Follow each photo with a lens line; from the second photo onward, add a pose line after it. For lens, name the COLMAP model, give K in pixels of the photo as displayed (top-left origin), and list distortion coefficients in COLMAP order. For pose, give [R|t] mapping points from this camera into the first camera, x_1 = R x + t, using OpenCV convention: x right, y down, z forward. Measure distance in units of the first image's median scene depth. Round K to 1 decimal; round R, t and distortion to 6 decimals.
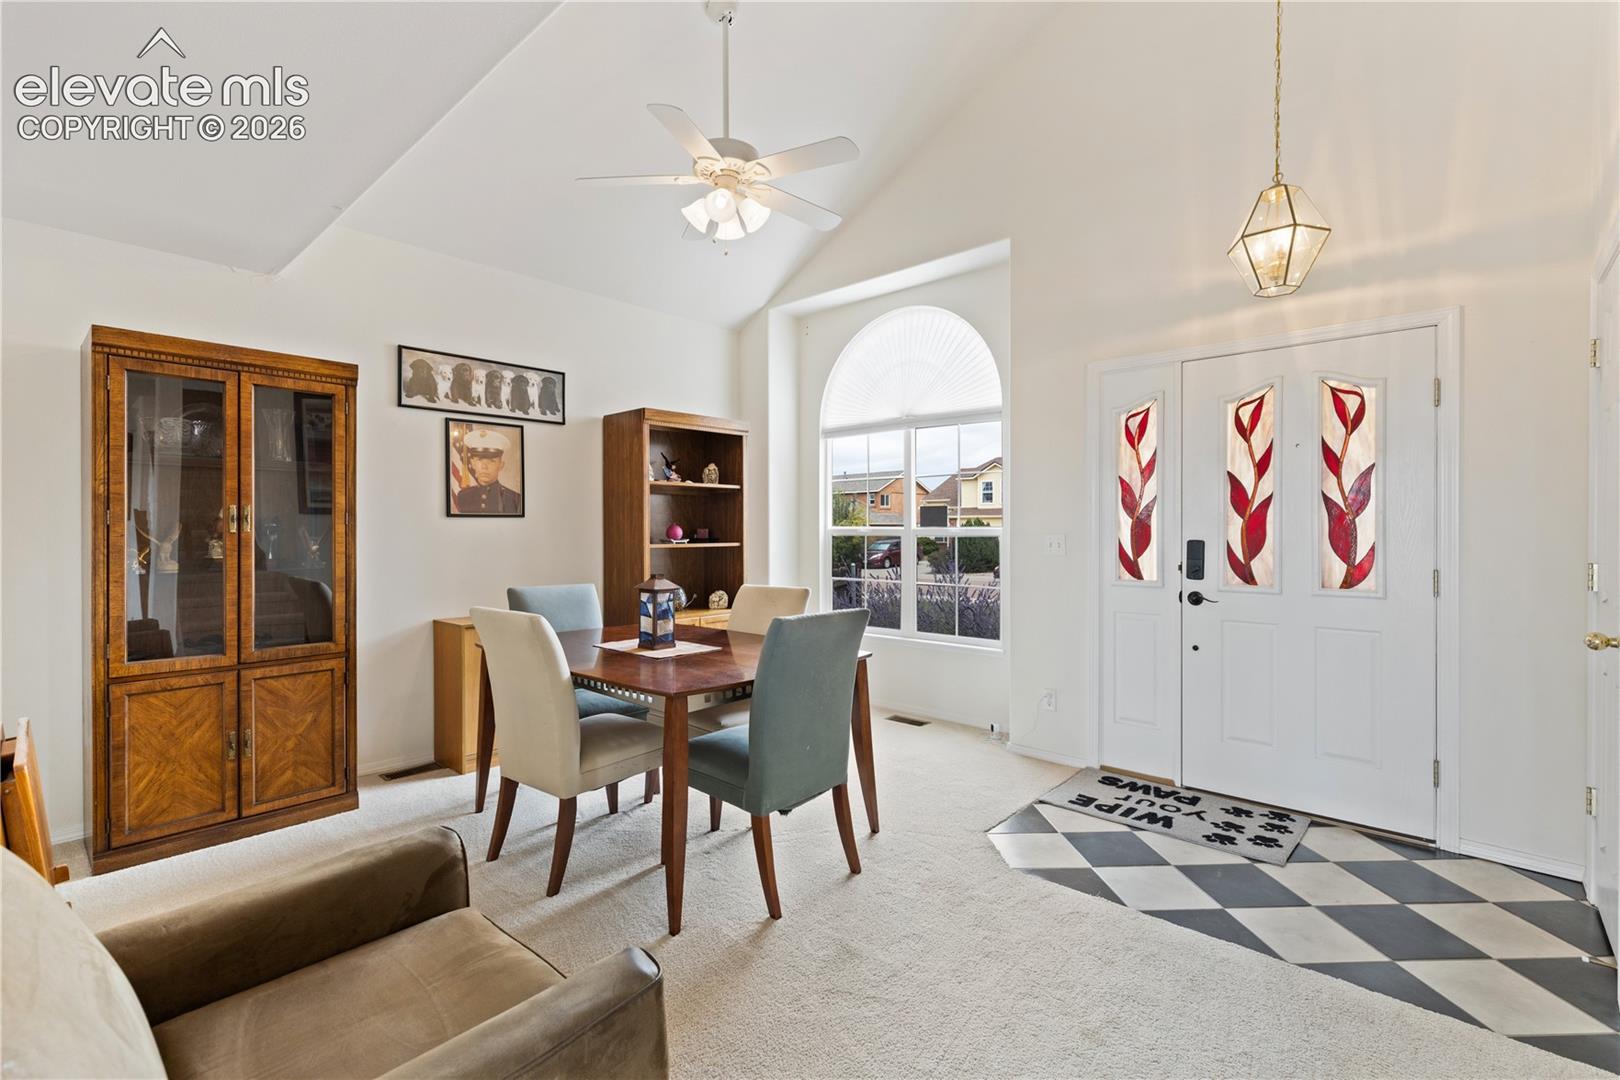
lens RADIAL K [[729.8, 0, 813.2], [0, 729.8, 535.0], [0, 0, 1]] dist [0.009862, -0.002064]
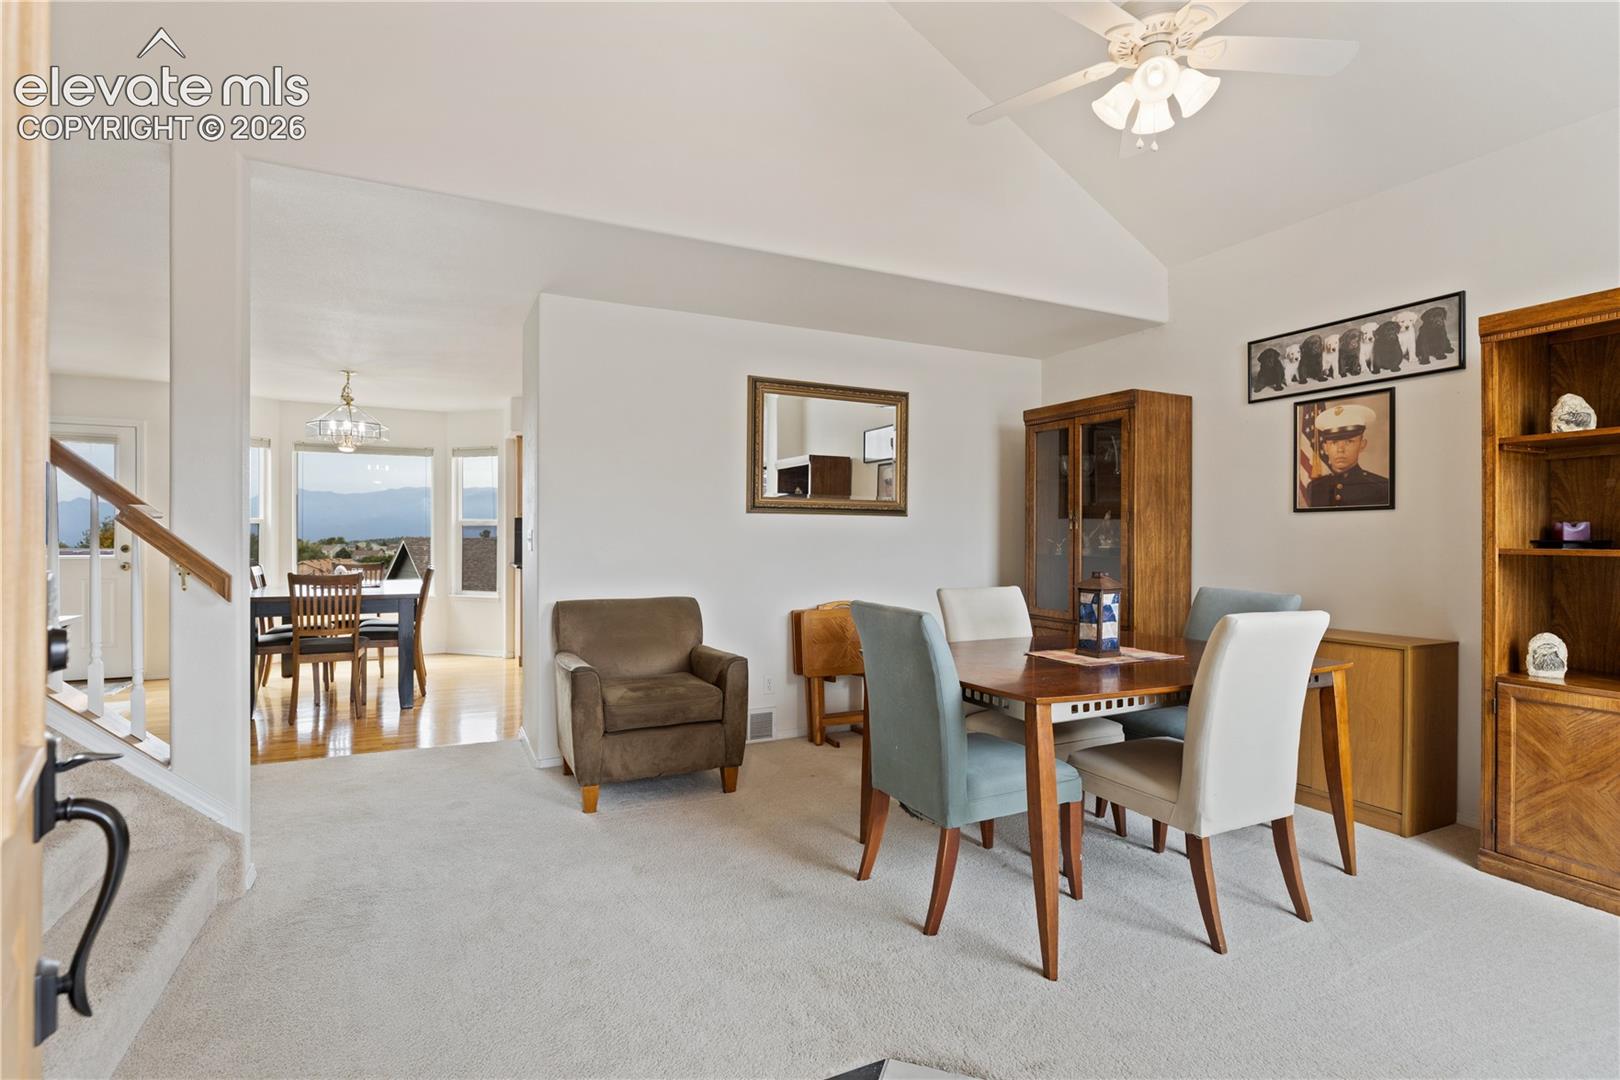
lens RADIAL K [[767.1, 0, 807.8], [0, 767.1, 537.6], [0, 0, 1]] dist [-0.002453, -0.000116]
pose [[-0.380666, 0.002856, -0.924708, 0.590632], [-0.010905, 0.999912, 0.007577, 0.006215], [0.924648, 0.012968, -0.380601, 0.781421]]
